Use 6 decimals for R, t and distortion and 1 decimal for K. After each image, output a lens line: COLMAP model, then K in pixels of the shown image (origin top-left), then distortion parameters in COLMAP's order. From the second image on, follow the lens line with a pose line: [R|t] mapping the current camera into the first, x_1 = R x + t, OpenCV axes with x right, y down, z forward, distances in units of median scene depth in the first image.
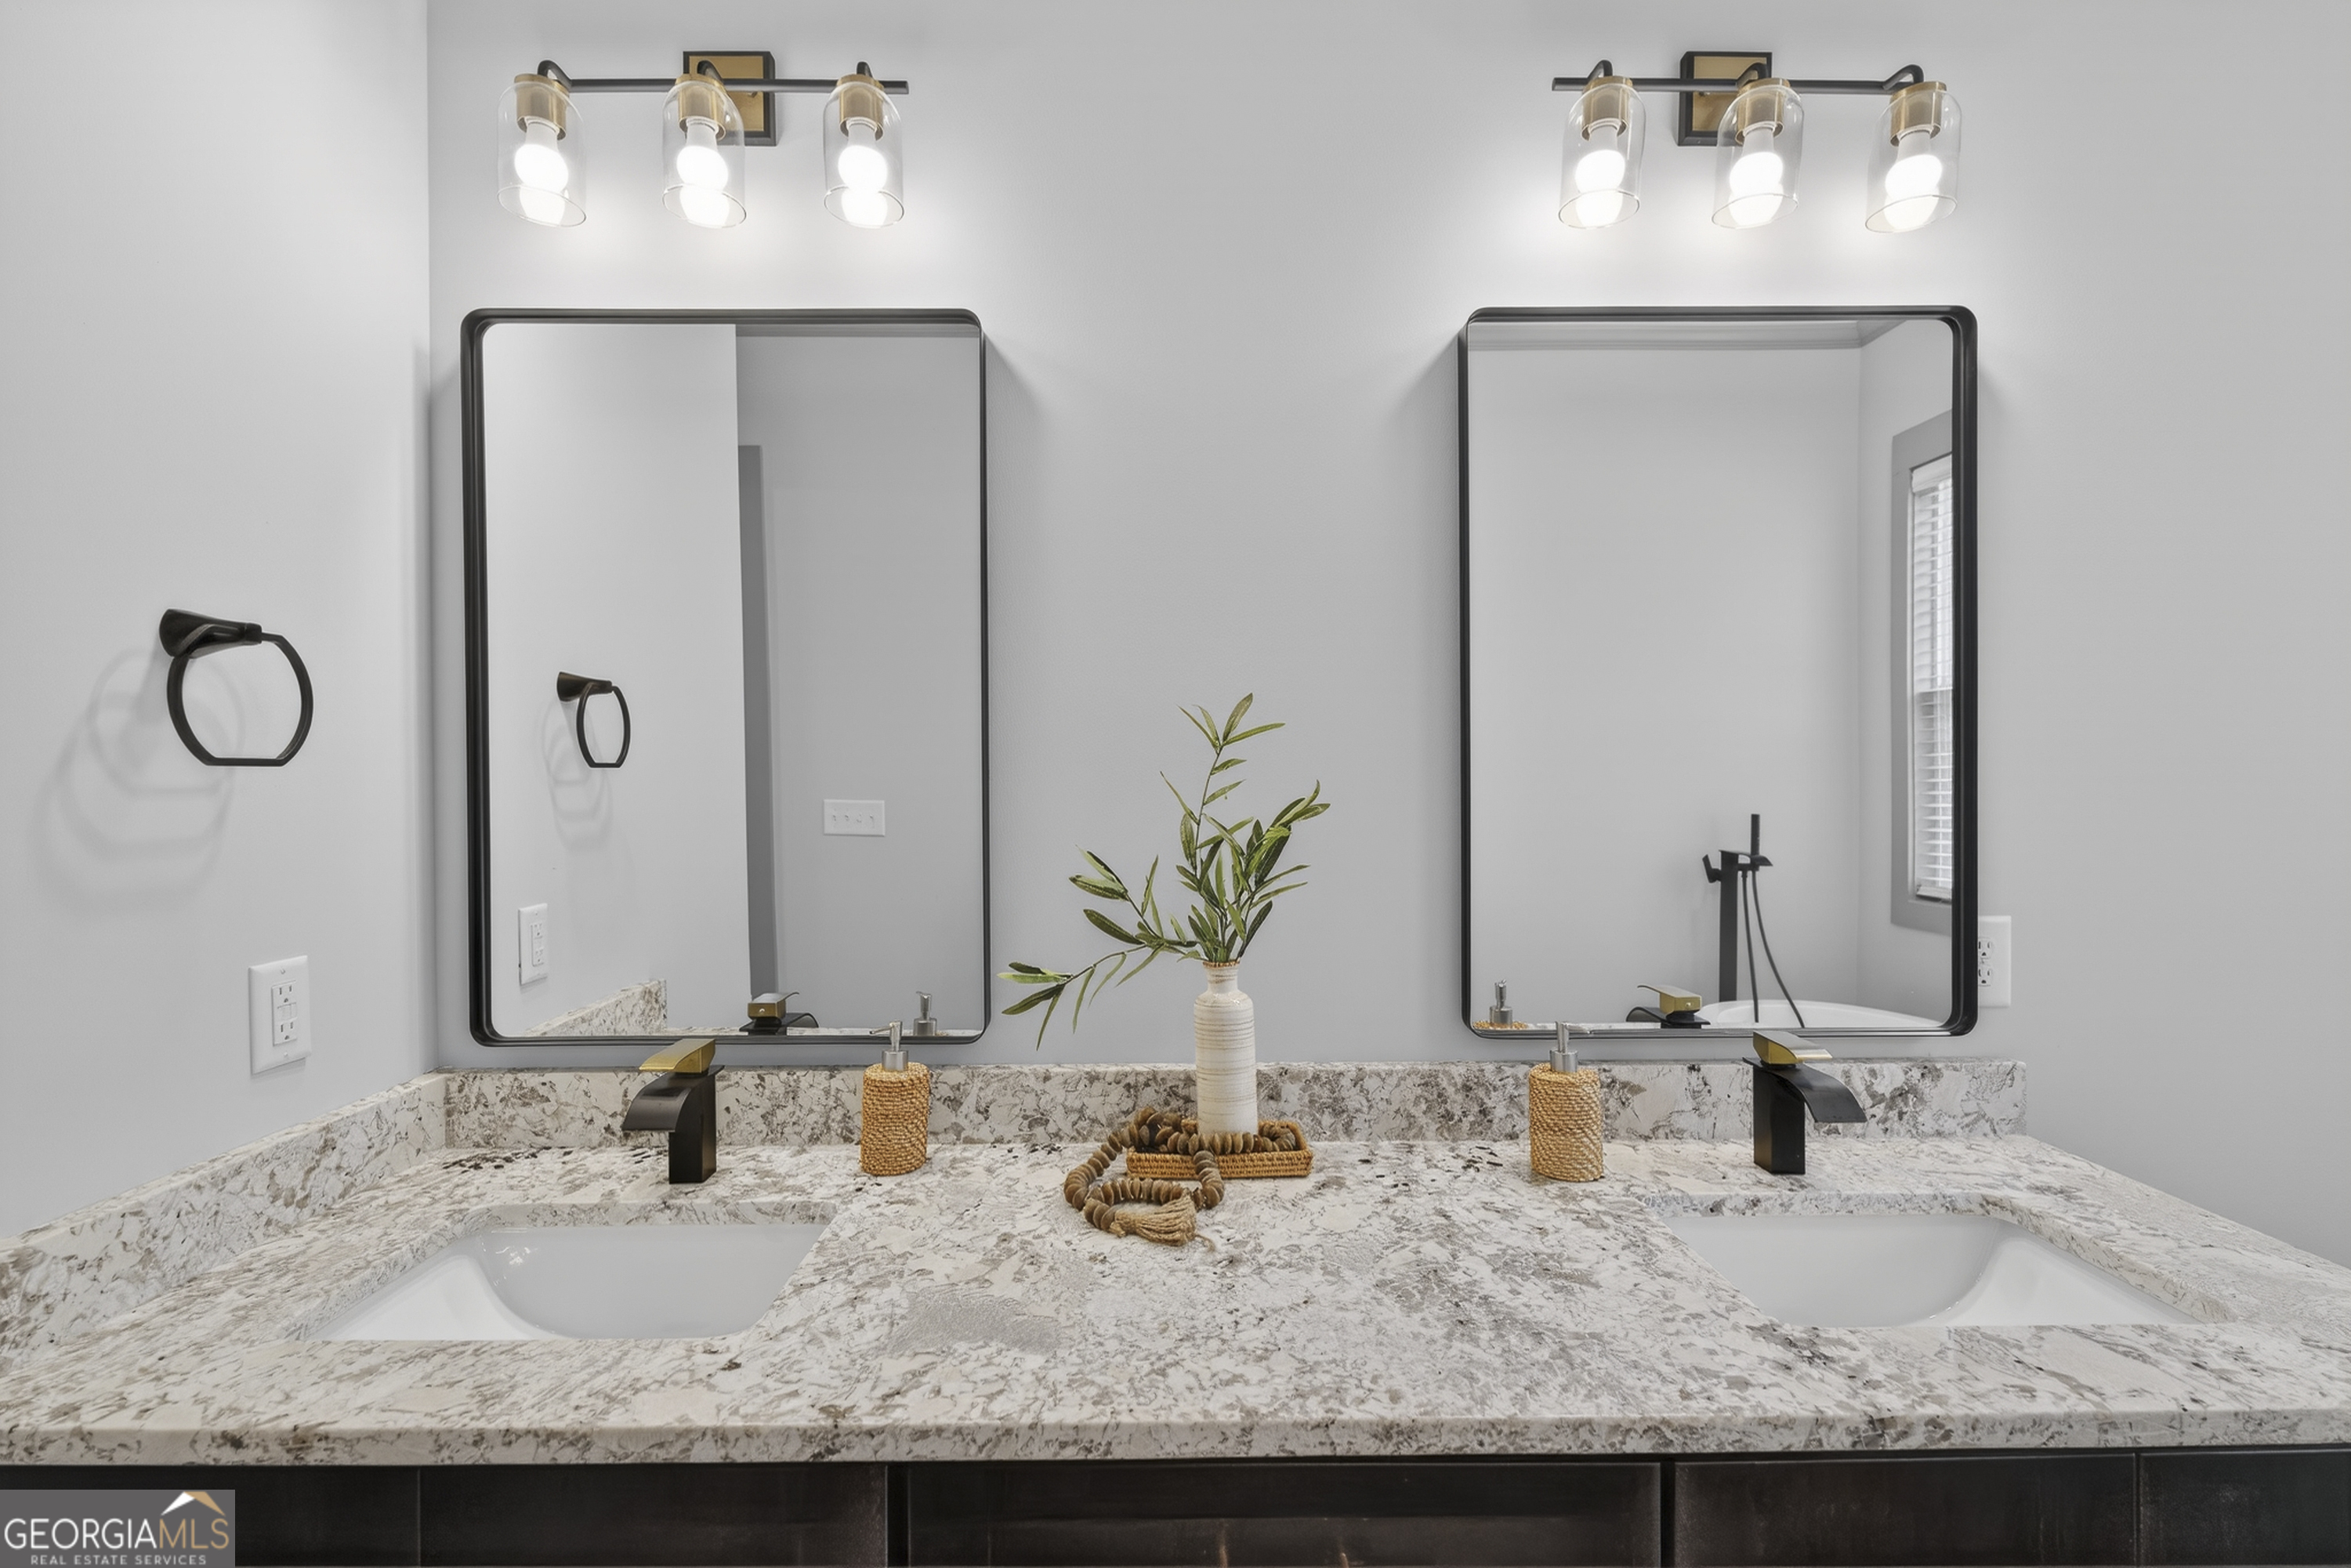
lens RADIAL K [[1042.6, 0, 1176.5], [0, 1042.6, 778.7], [0, 0, 1]] dist [-0.001711, -0.000987]
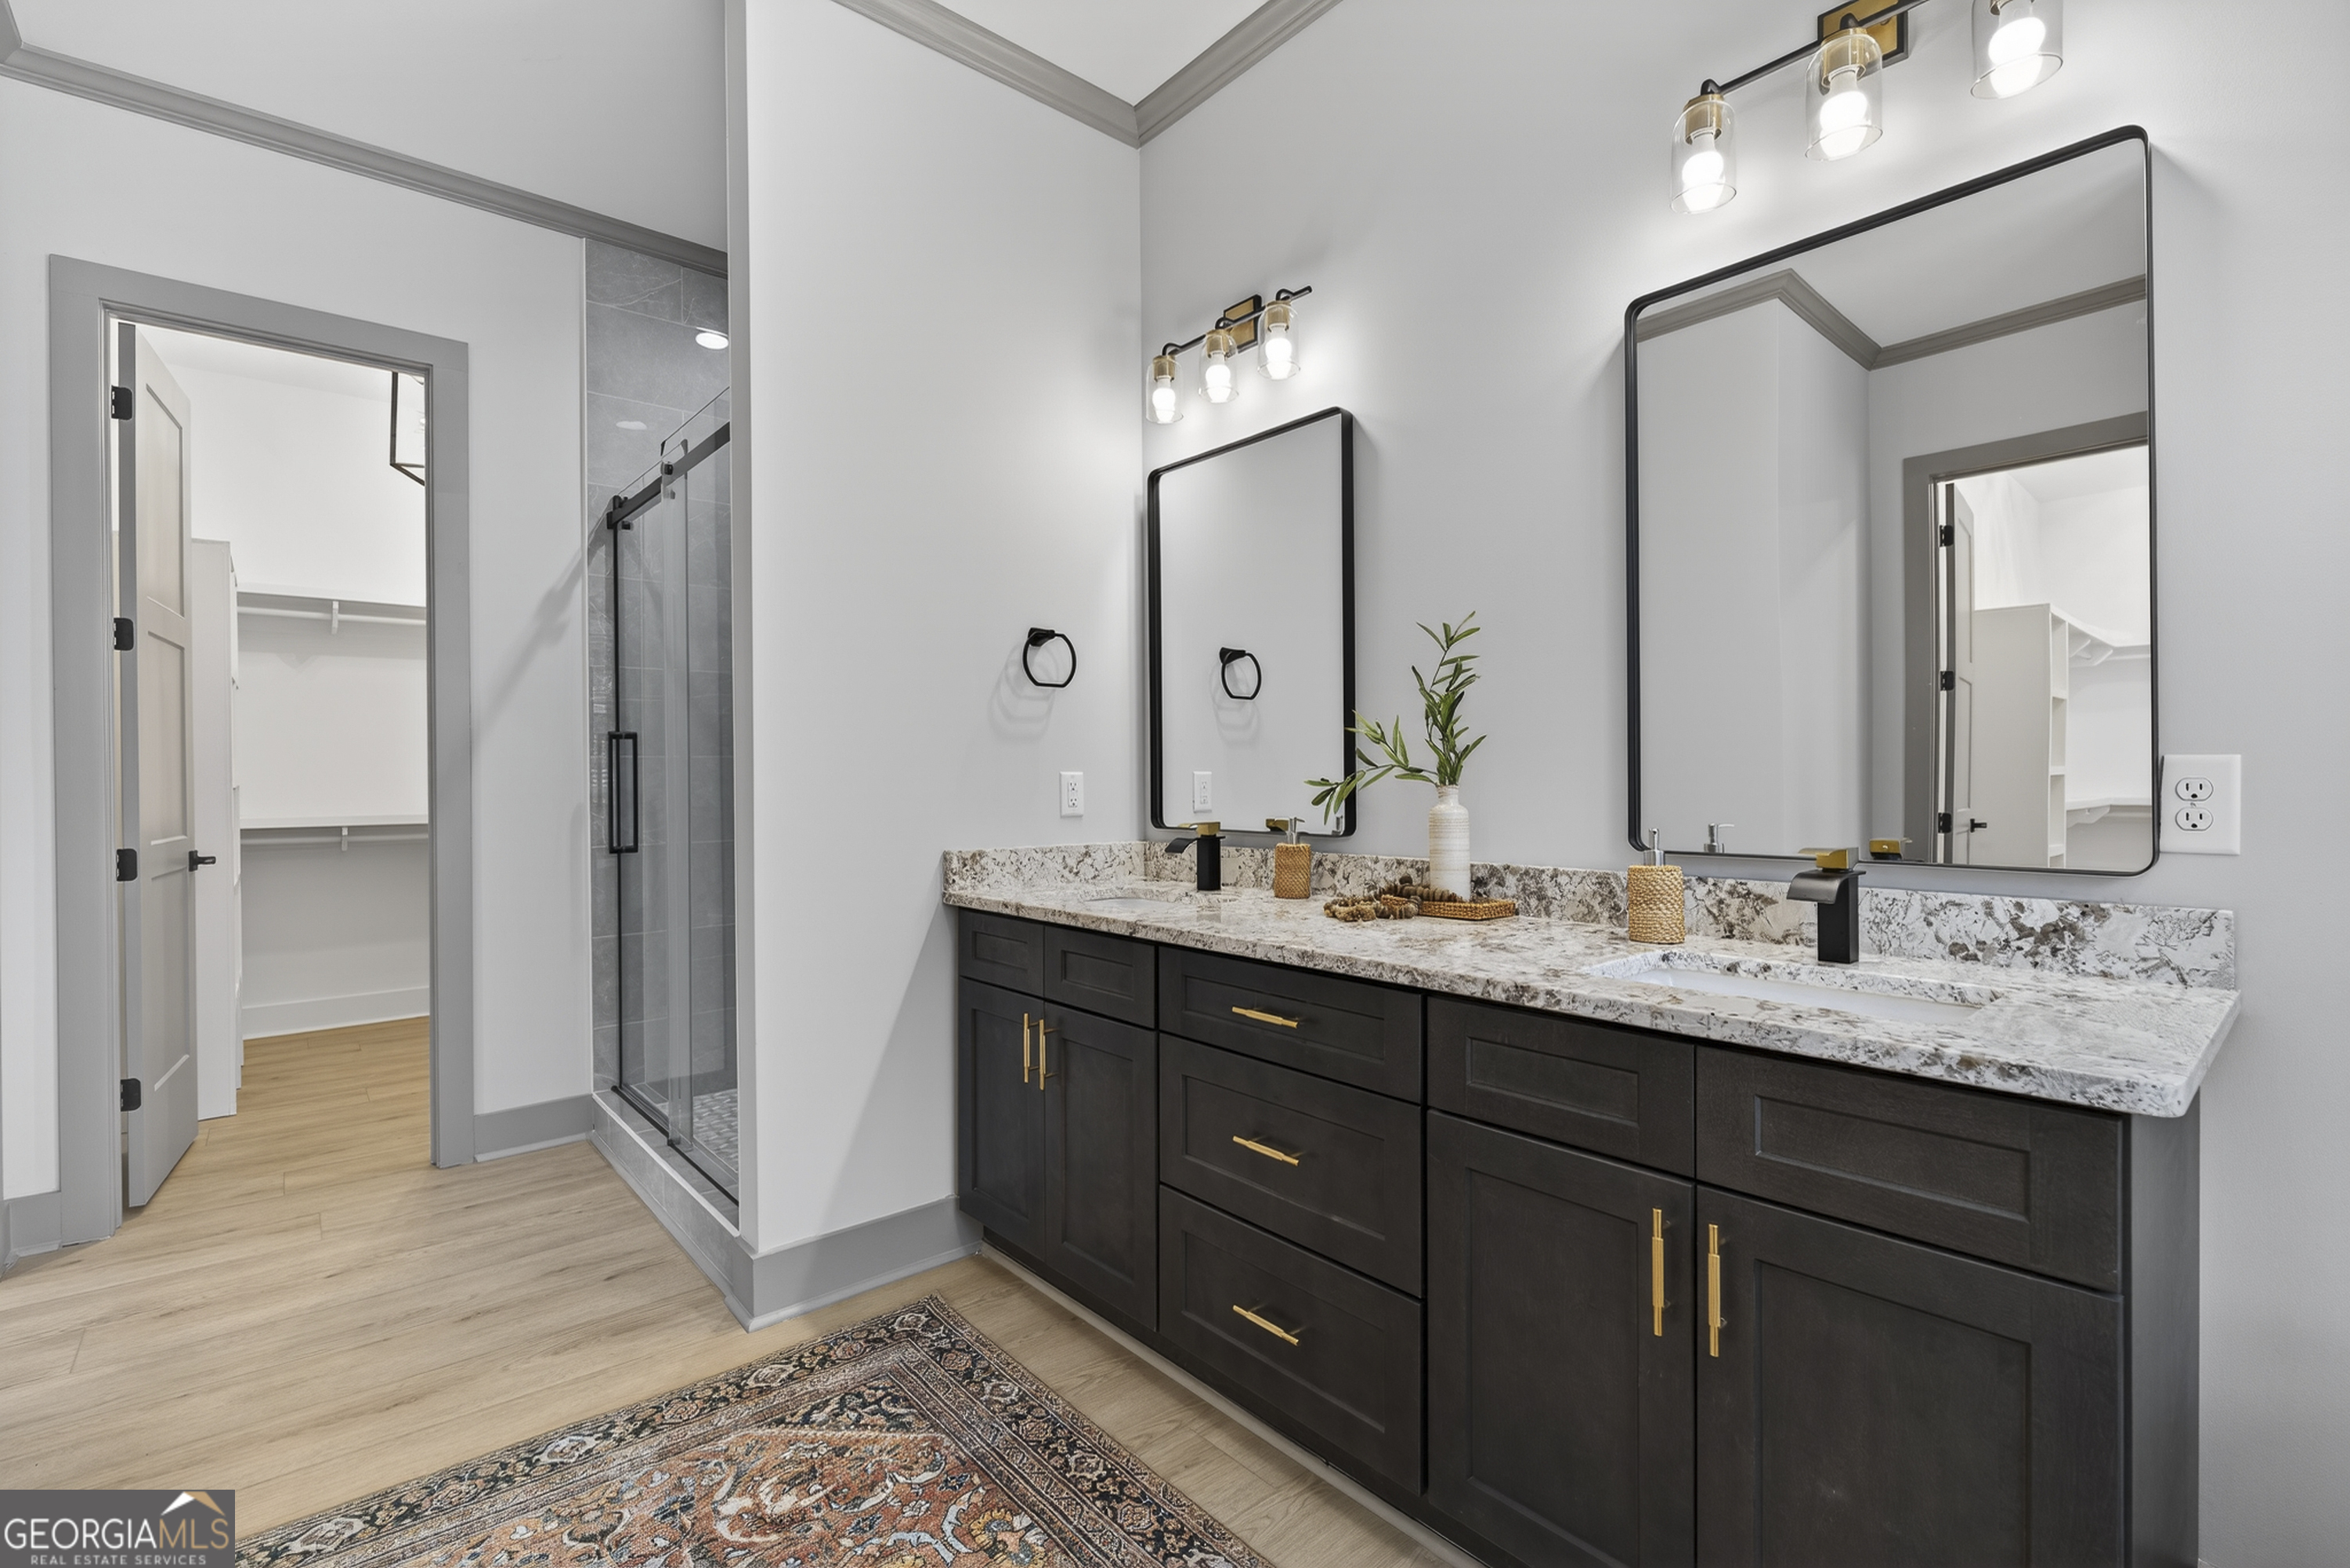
lens RADIAL K [[1042.1, 0, 1176.0], [0, 1042.1, 778.7], [0, 0, 1]] dist [-0.001711, -0.000987]
pose [[0.652060, 0.000862, -0.758166, 0.949325], [-0.000289, 1.000000, 0.000888, 0.162817], [0.758167, -0.000360, 0.652060, -0.319777]]
